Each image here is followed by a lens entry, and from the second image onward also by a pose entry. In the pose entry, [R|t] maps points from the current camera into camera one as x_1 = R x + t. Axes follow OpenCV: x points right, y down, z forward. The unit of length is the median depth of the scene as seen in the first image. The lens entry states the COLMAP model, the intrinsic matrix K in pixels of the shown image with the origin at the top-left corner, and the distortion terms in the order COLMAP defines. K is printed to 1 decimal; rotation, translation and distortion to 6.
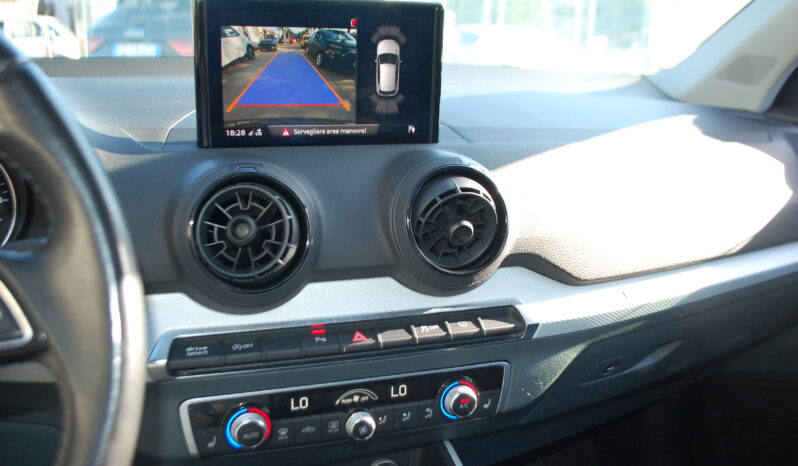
lens RADIAL K [[730.3, 0, 401.1], [0, 730.3, 241.5], [0, 0, 1]] dist [-0.060667, 0.000000]
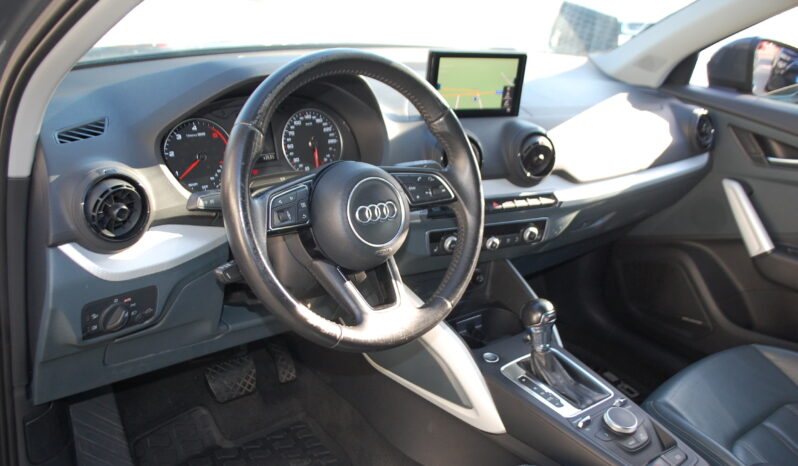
lens RADIAL K [[730.3, 0, 400.7], [0, 730.3, 240.5], [0, 0, 1]] dist [-0.060667, 0.000000]
pose [[0.987709, -0.000247, 0.156303, -0.702810], [-0.020761, 0.990932, 0.132754, -0.057062], [-0.154919, -0.134368, 0.978747, -1.214848]]
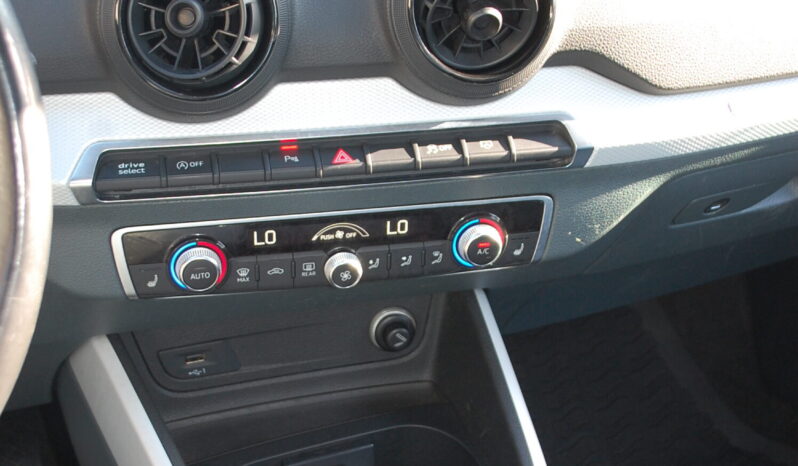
lens RADIAL K [[1243.0, 0, 395.9], [0, 1243.0, 229.7], [0, 0, 1]] dist [-0.060247, 0.000000]
pose [[0.993489, 0.056753, -0.098784, 0.126664], [-0.031068, 0.969188, 0.244354, -0.110826], [0.109608, -0.239694, 0.964641, -0.251972]]
